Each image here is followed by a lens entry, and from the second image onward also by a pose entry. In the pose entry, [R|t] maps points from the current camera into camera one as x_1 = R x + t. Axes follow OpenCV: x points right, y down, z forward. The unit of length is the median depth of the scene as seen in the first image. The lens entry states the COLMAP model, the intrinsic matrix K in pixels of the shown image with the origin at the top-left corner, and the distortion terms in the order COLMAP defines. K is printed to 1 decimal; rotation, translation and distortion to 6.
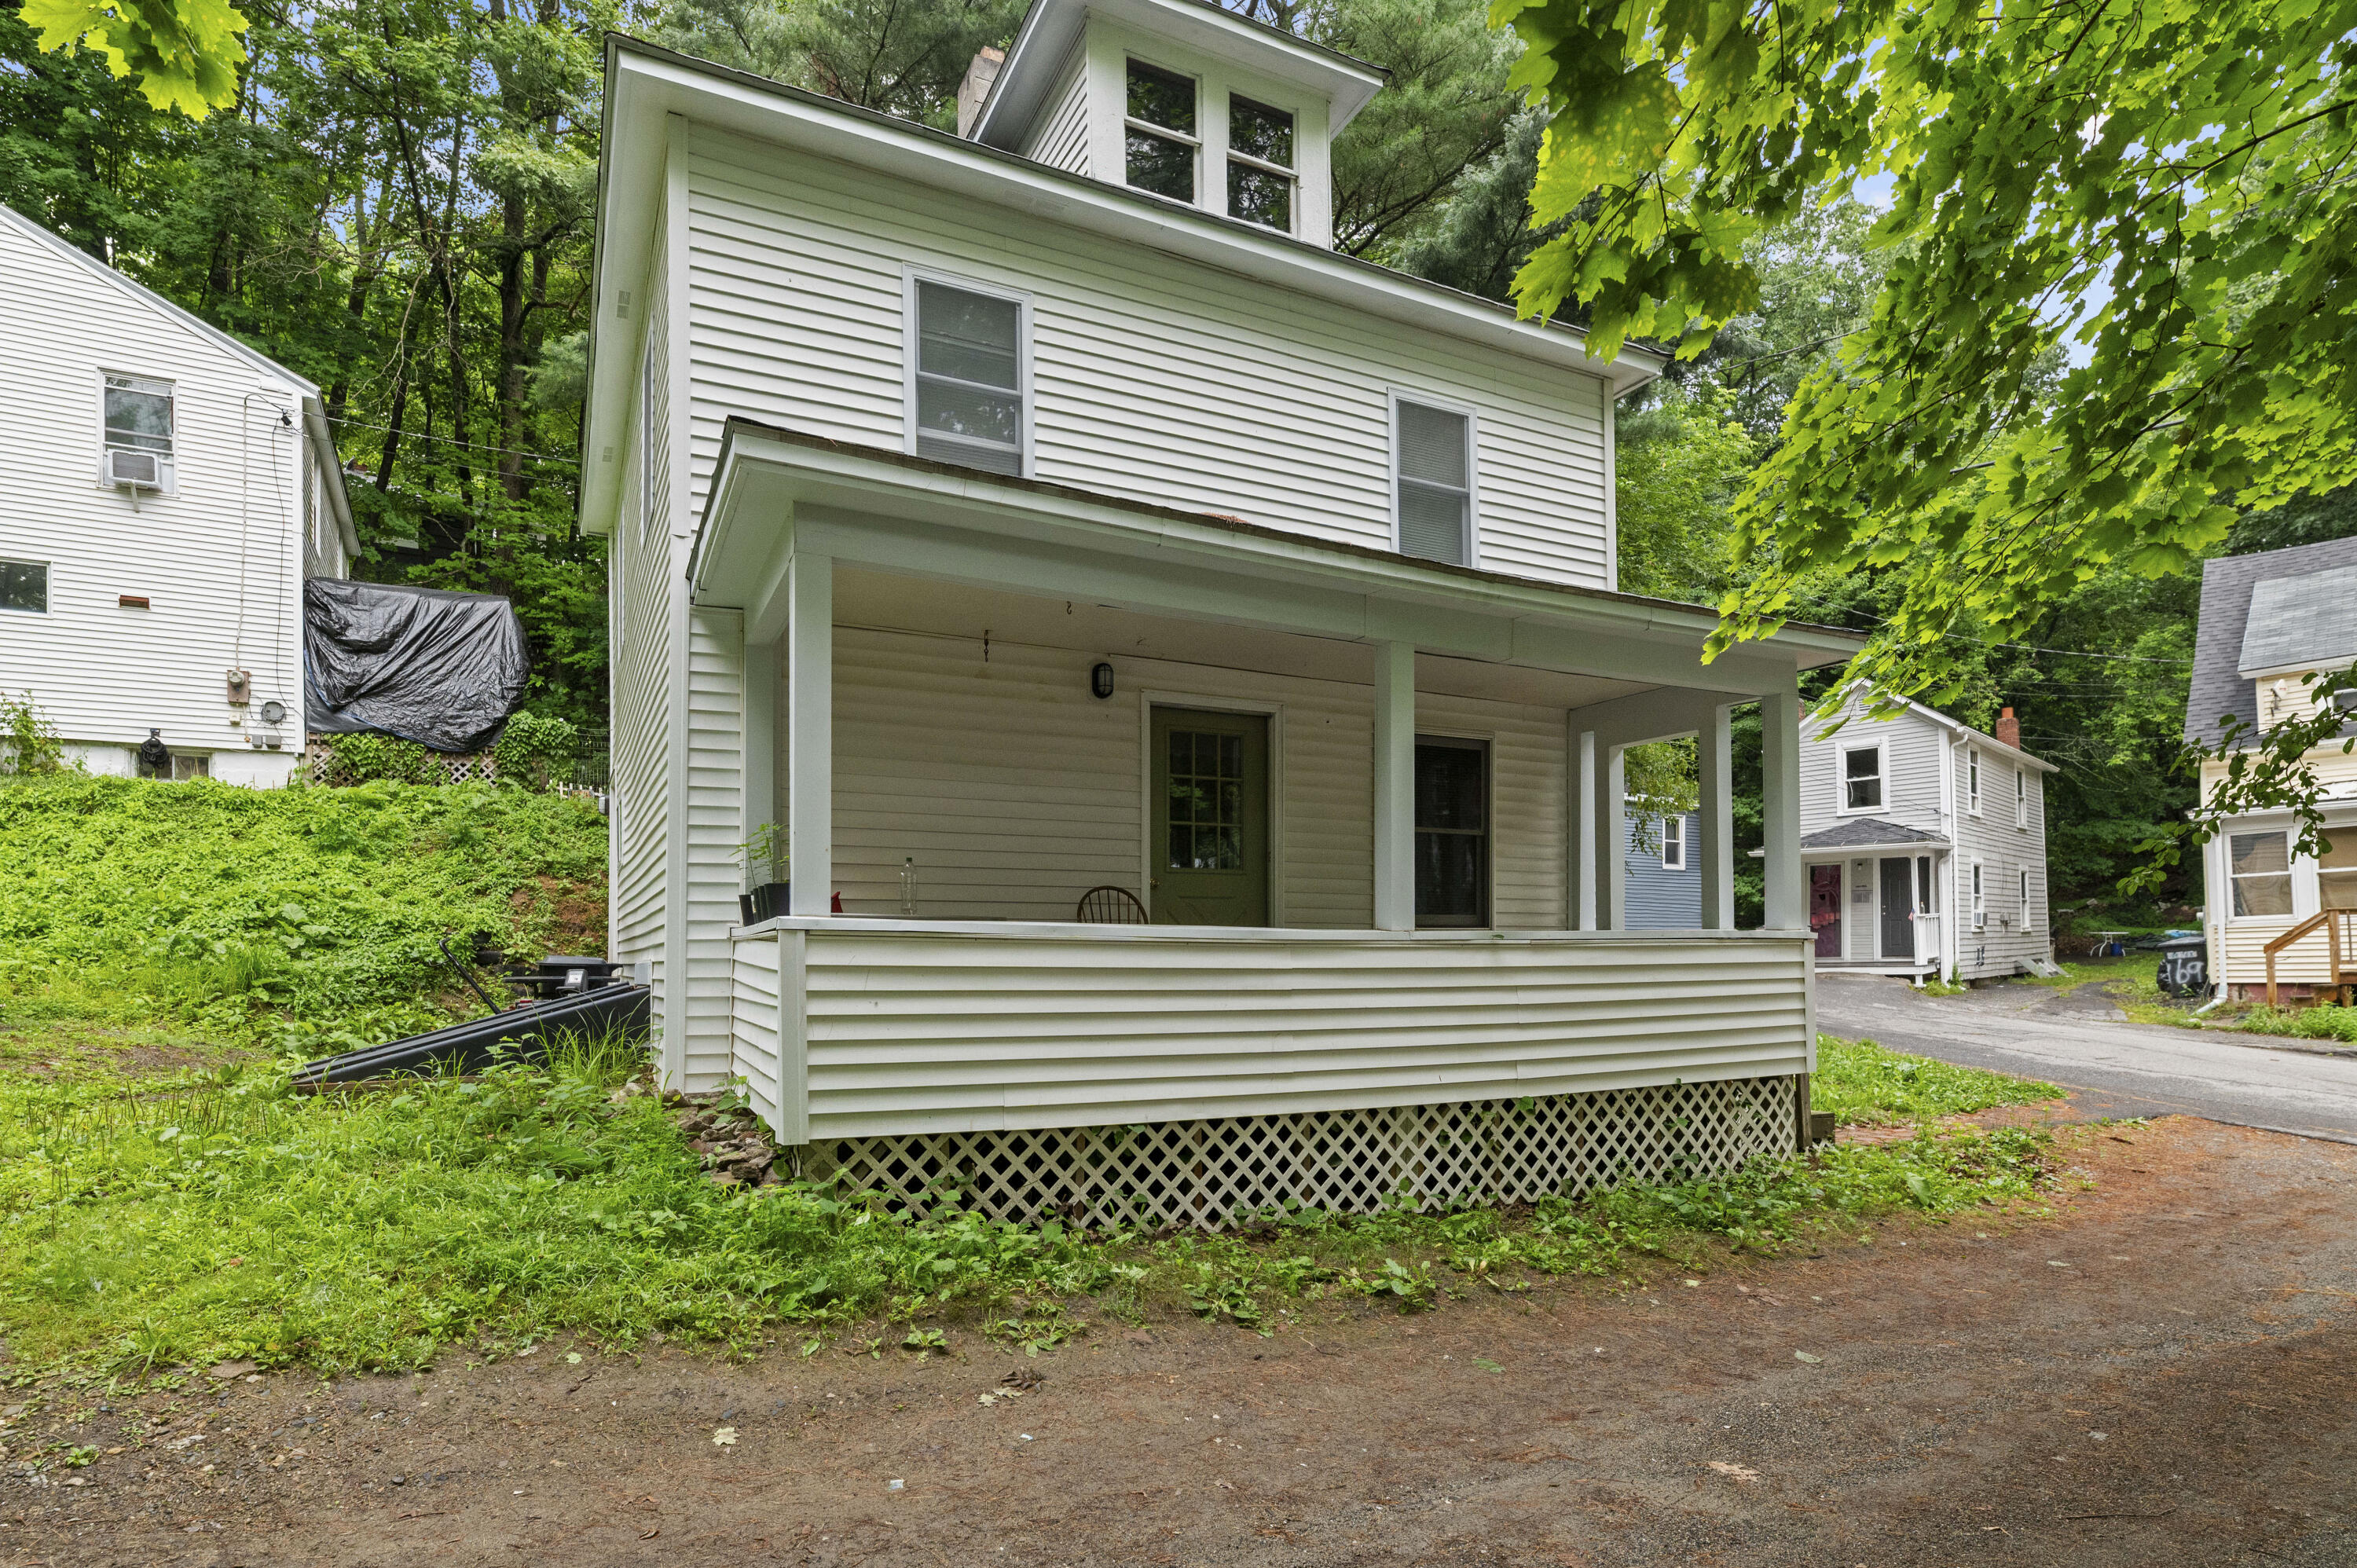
lens RADIAL K [[1234.9, 0, 1183.6], [0, 1234.9, 959.1], [0, 0, 1]] dist [-0.005134, -0.000396]
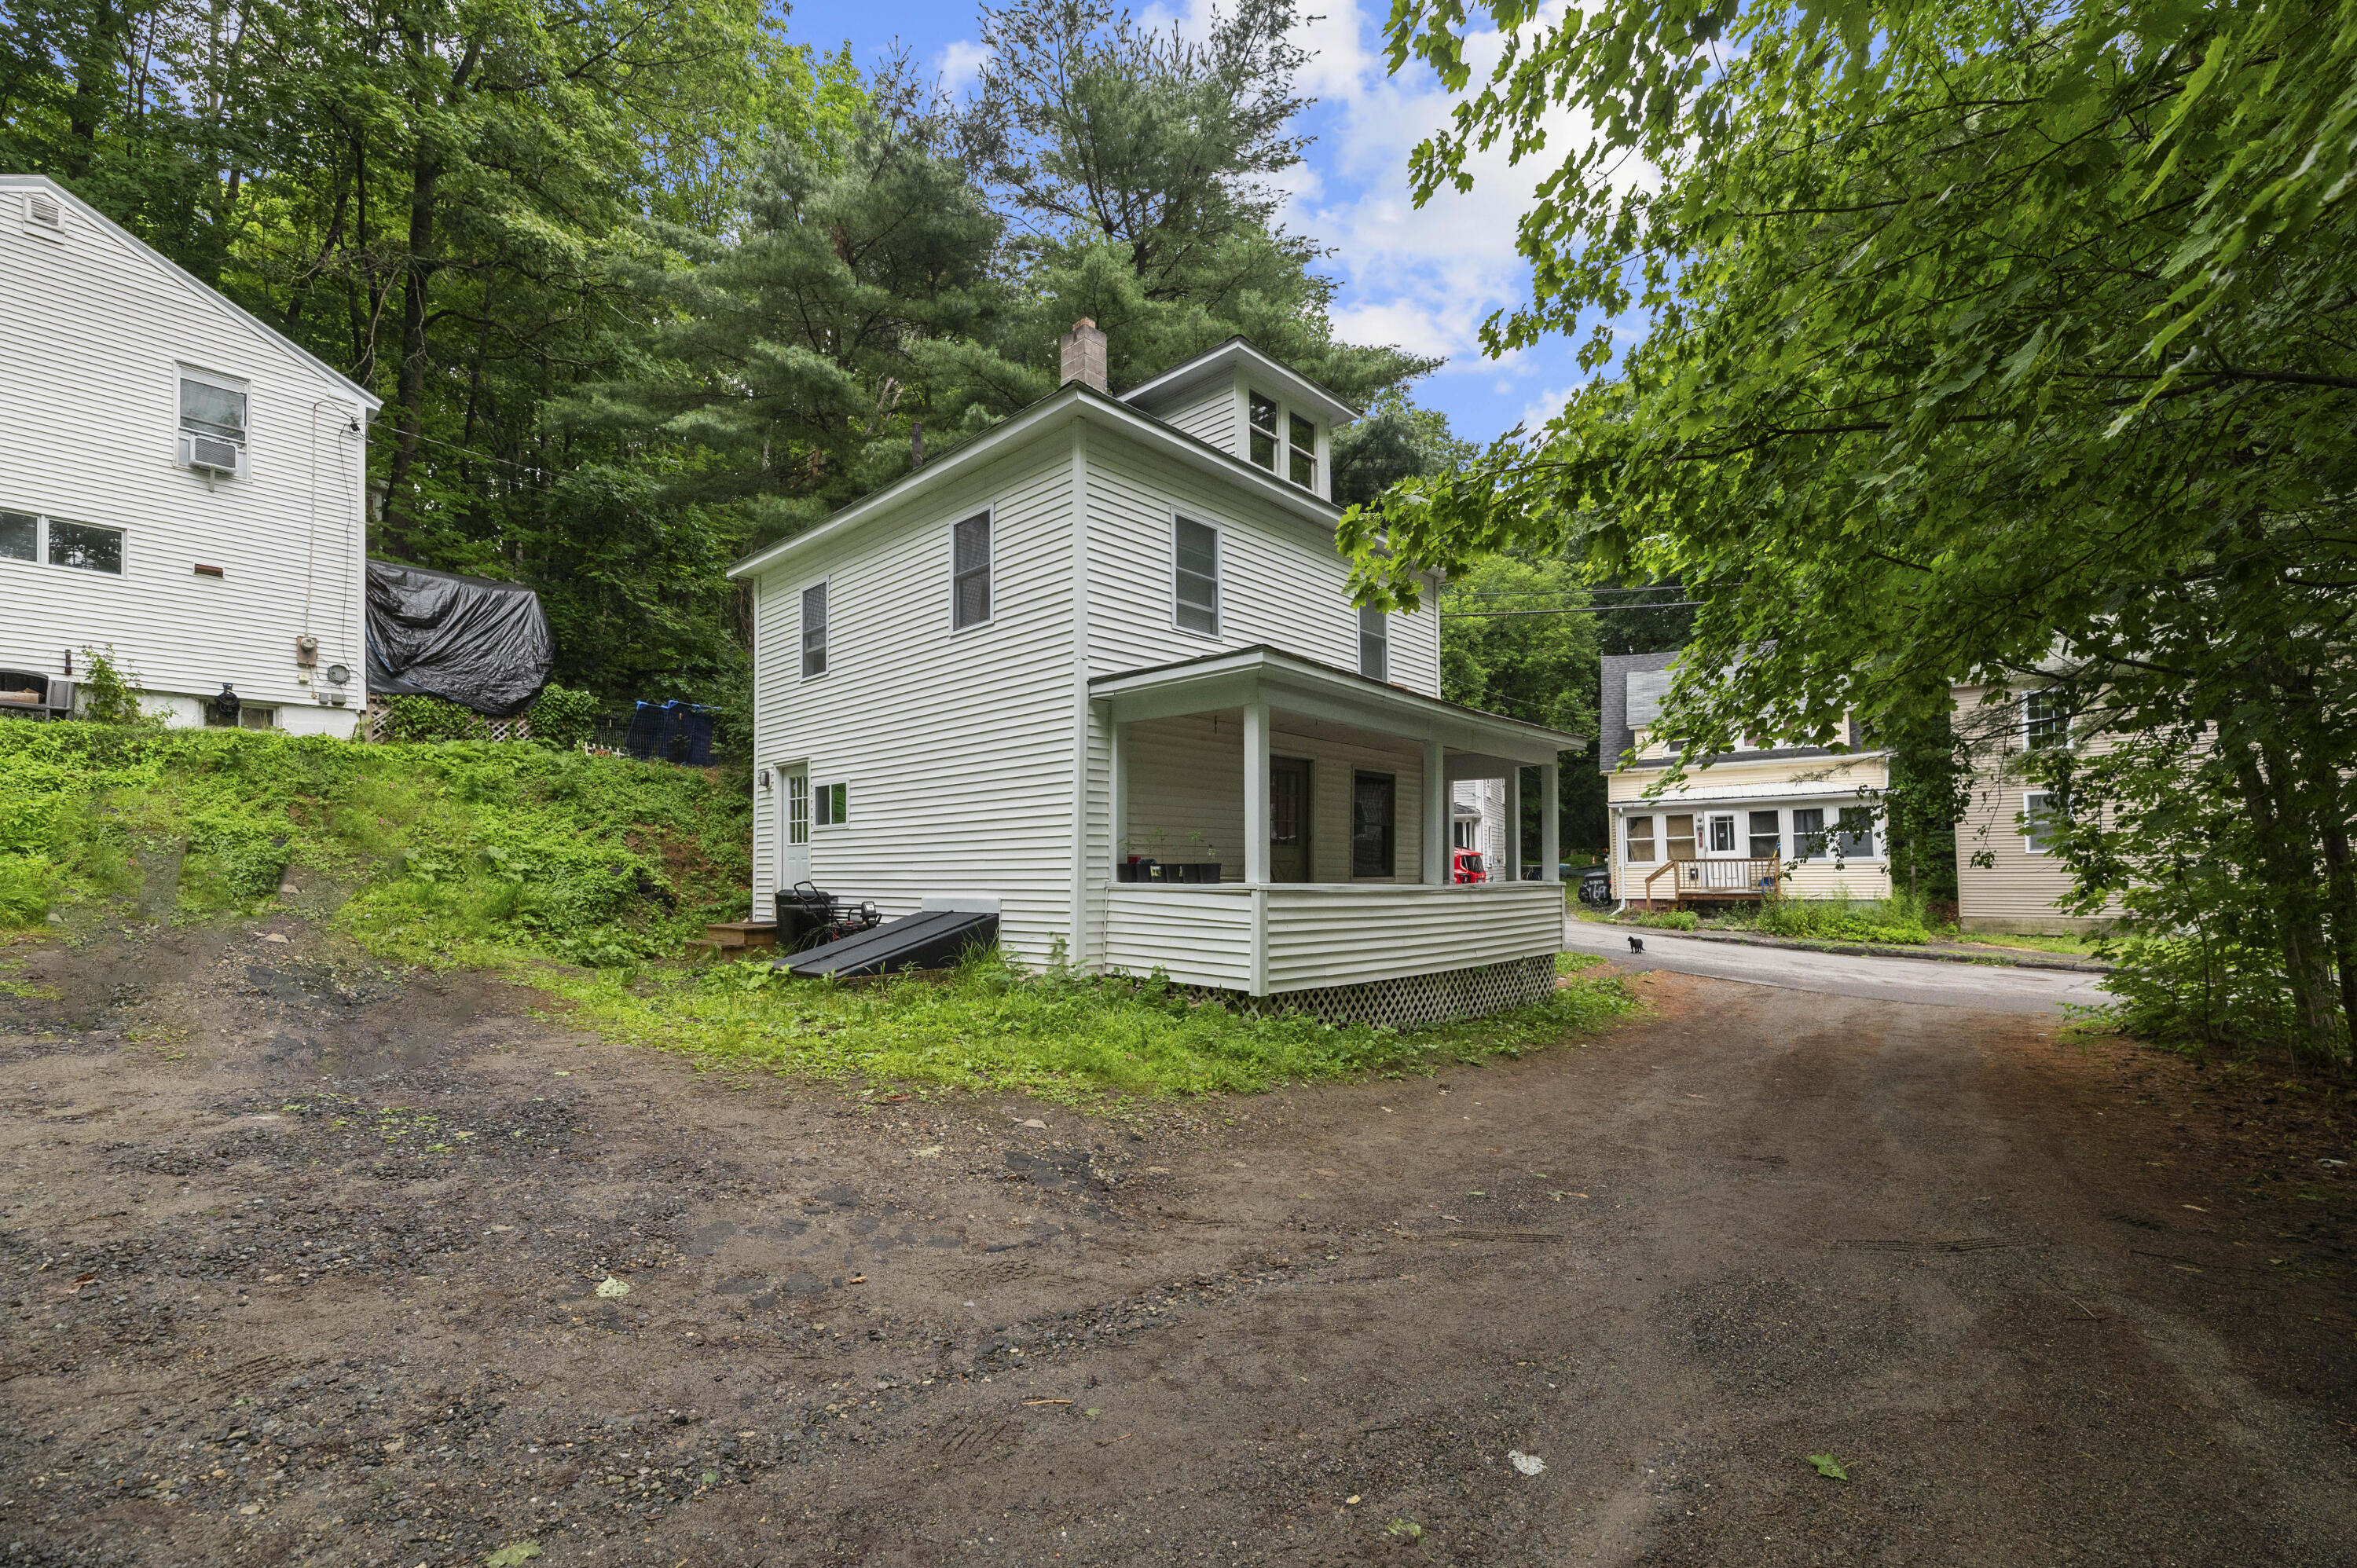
lens RADIAL K [[990.4, 0, 1159.3], [0, 990.4, 870.9], [0, 0, 1]] dist [-0.001910, -0.000189]
pose [[0.939446, 0.006024, 0.342644, -0.328866], [-0.005698, 0.999982, -0.001959, -0.016459], [-0.342649, -0.000112, 0.939463, -0.149957]]
